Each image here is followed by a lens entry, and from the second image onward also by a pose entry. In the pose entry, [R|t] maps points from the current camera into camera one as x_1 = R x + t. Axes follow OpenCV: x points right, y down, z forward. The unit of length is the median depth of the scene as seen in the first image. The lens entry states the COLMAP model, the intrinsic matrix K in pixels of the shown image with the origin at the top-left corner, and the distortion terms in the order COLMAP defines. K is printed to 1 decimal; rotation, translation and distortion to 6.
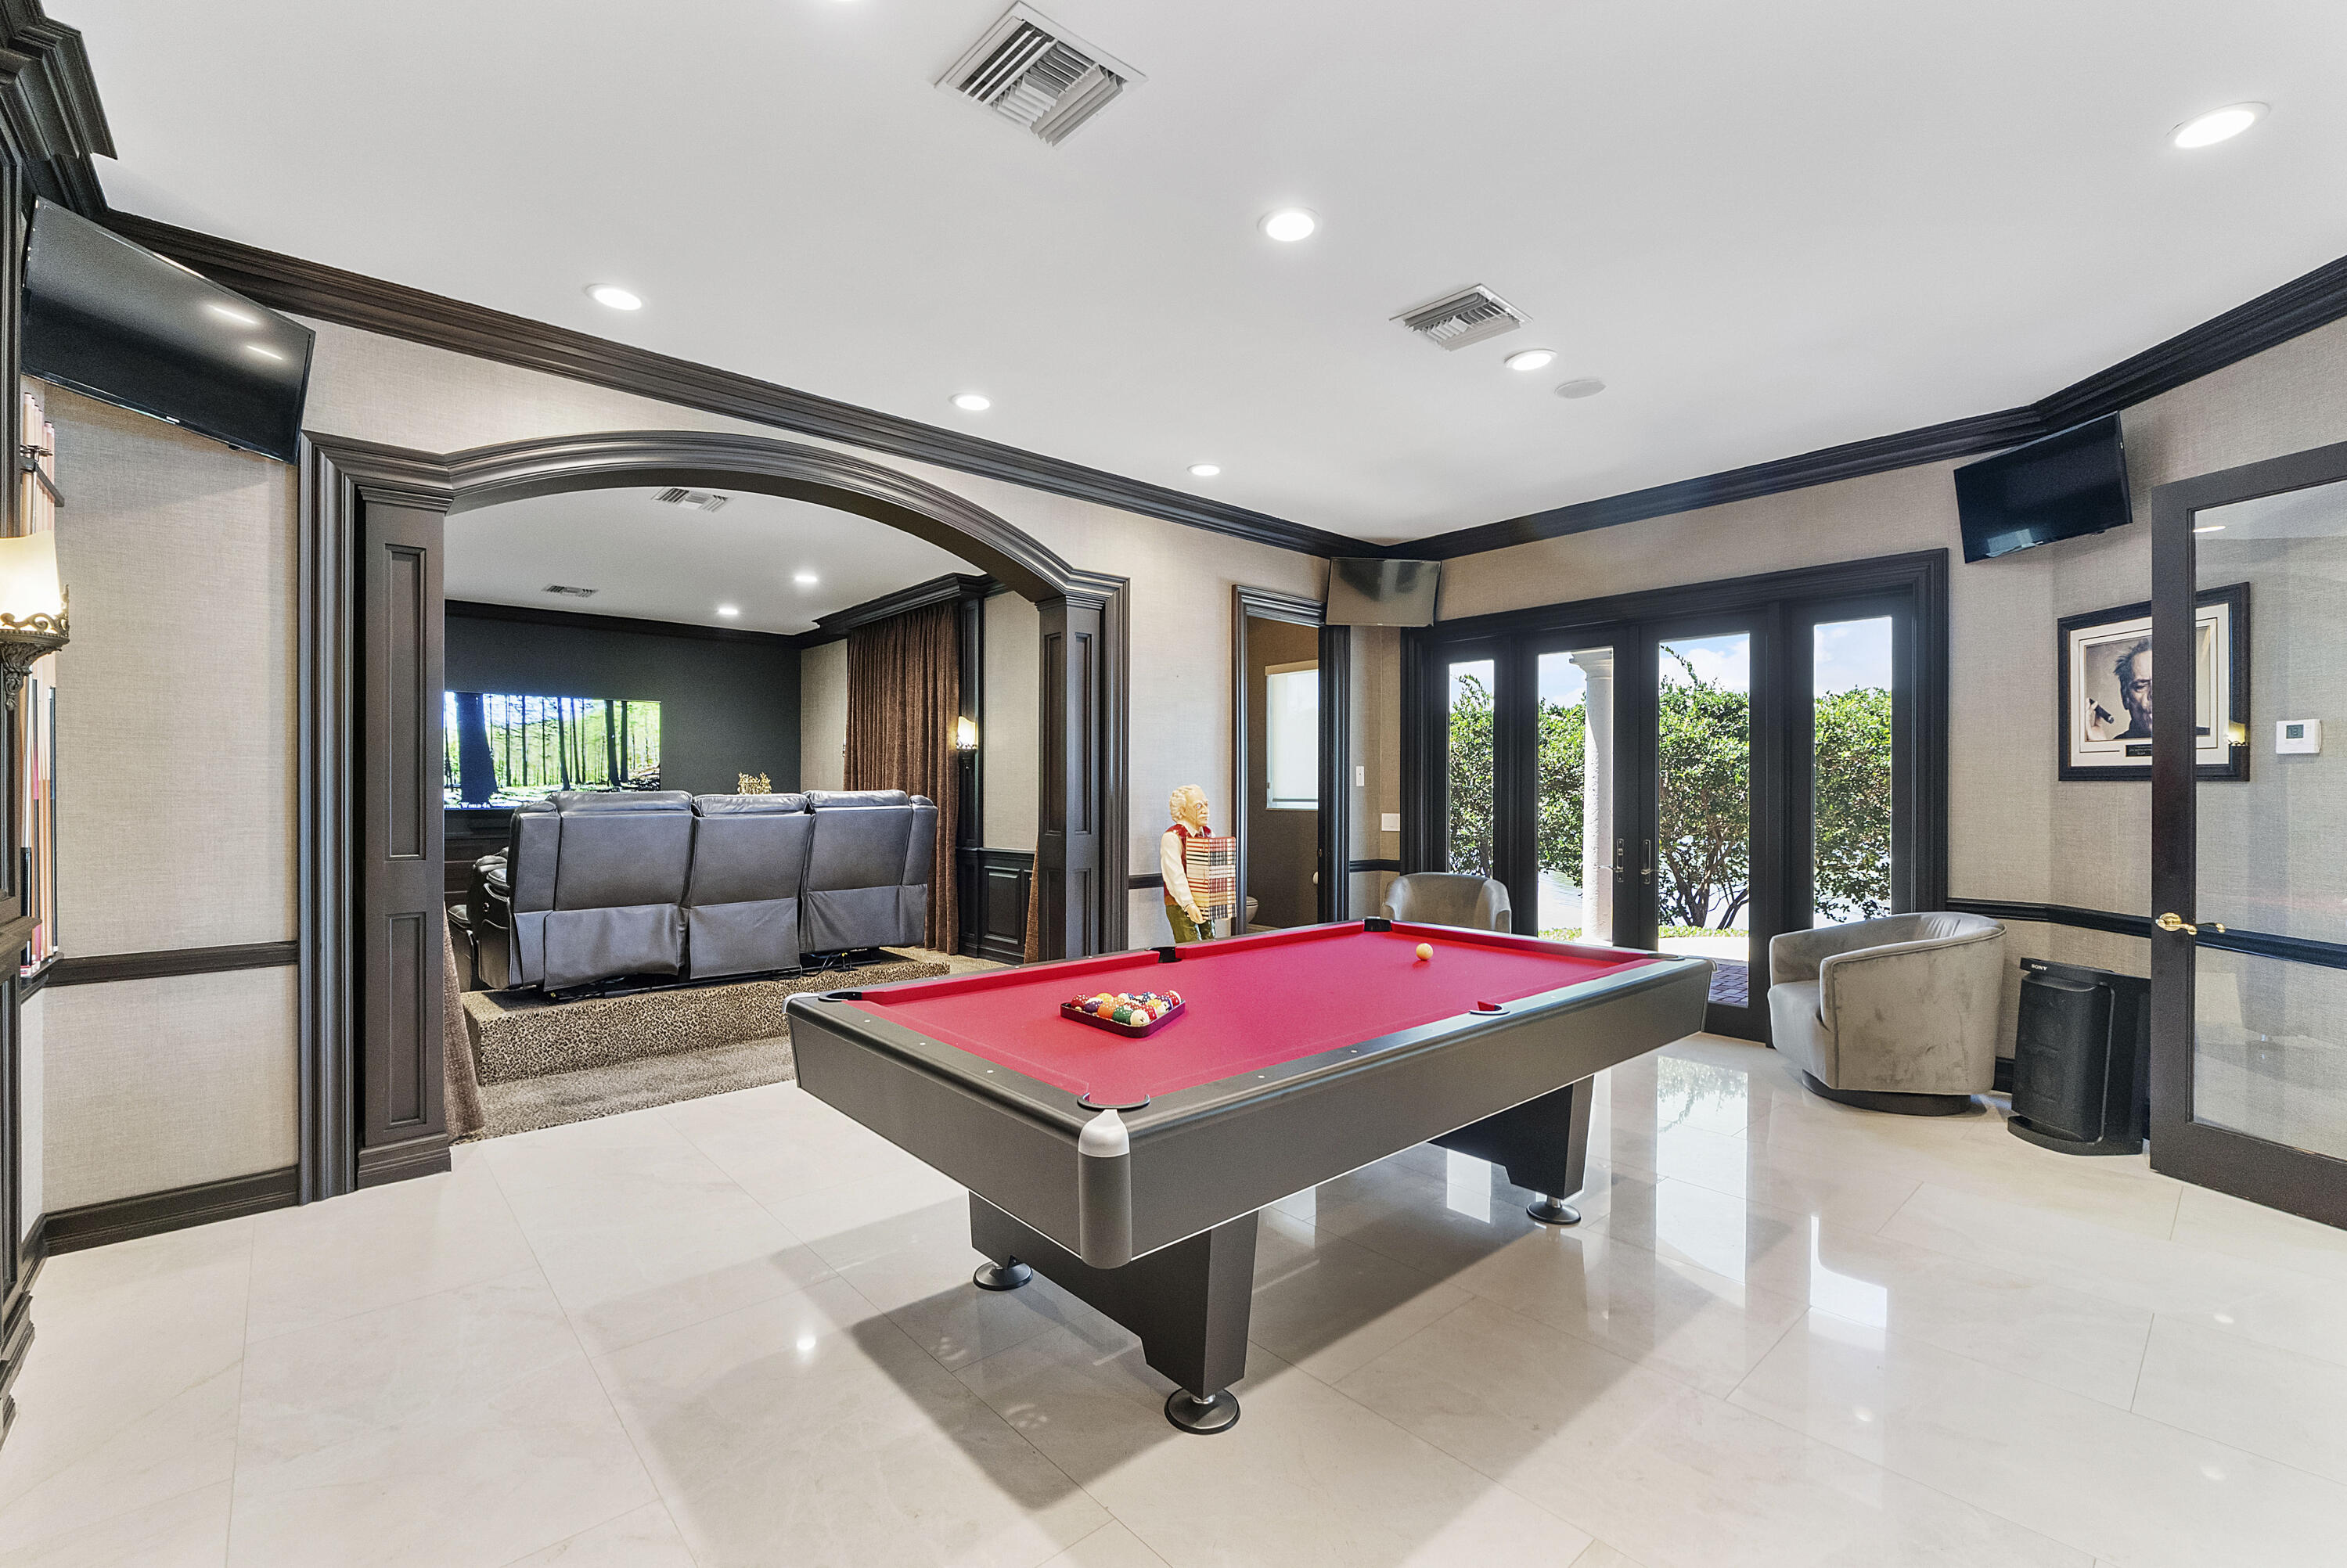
lens RADIAL K [[991.0, 0, 1173.5], [0, 991.0, 784.0], [0, 0, 1]] dist [-0.004345, 0.000179]
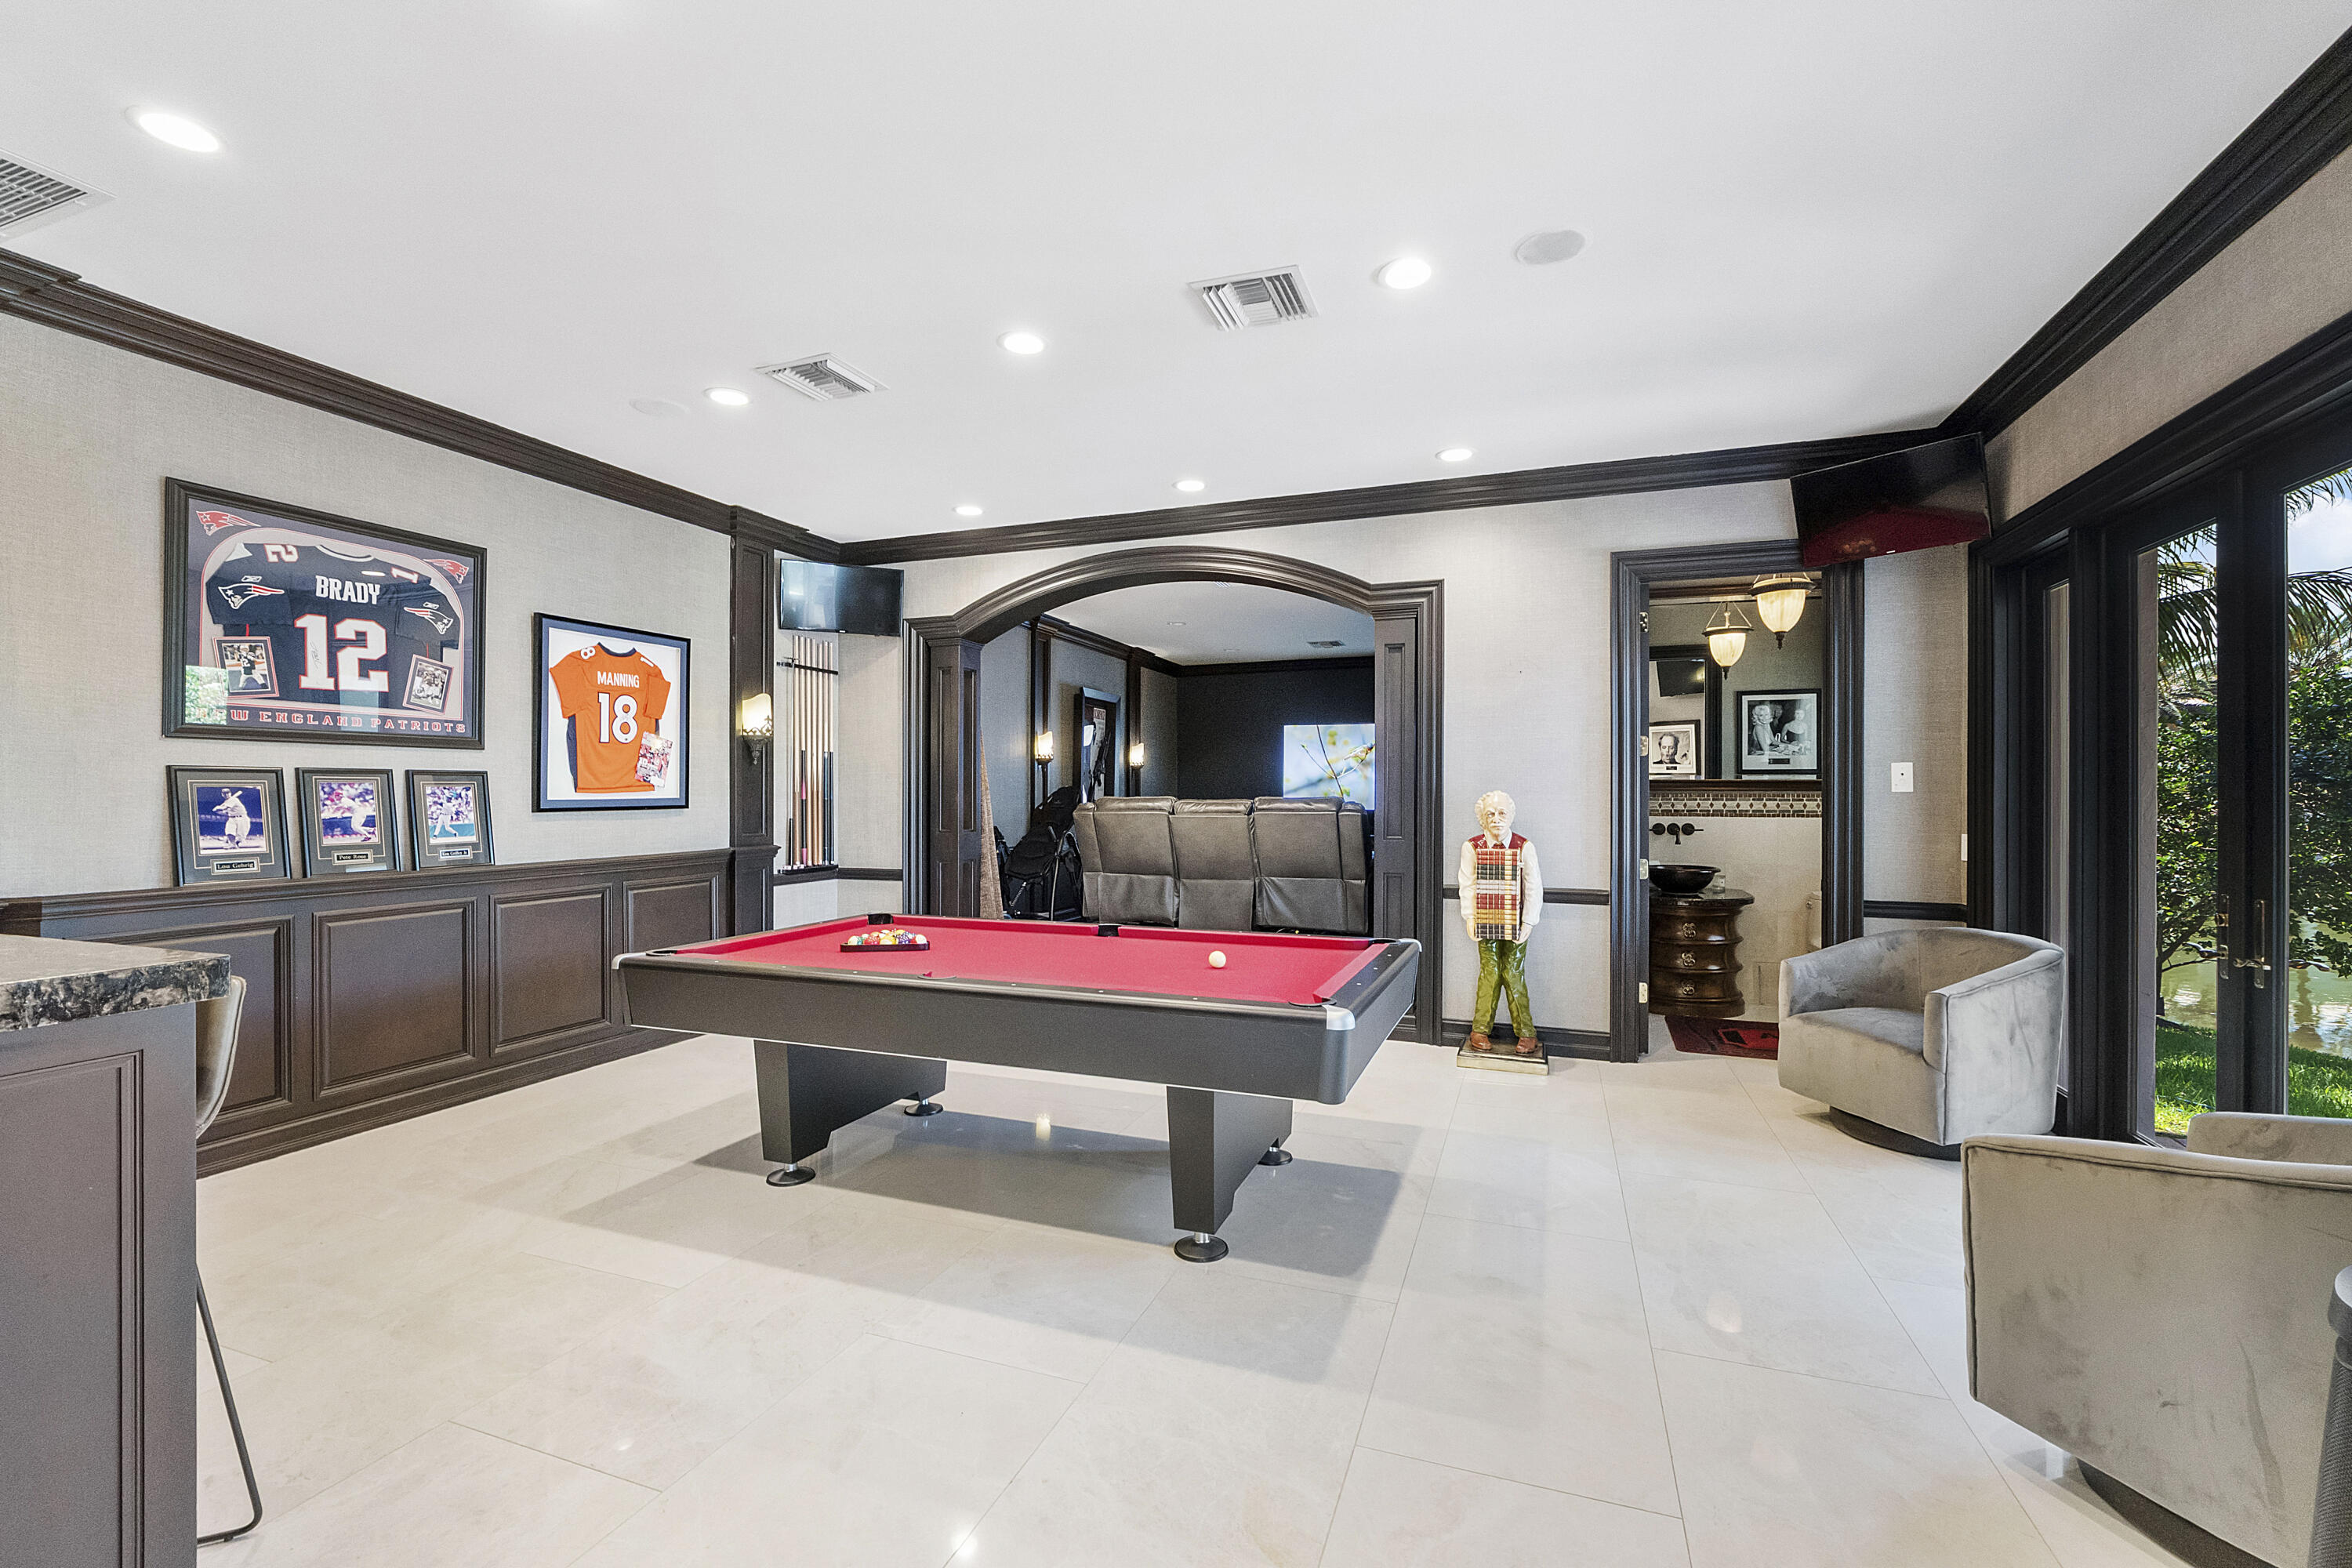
lens RADIAL K [[993.2, 0, 1176.0], [0, 993.2, 784.0], [0, 0, 1]] dist [-0.004345, 0.000179]
pose [[0.462627, -0.005447, -0.886536, 0.801163], [0.003181, 0.999985, -0.004484, -0.003923], [0.886547, -0.000746, 0.462637, 0.364086]]
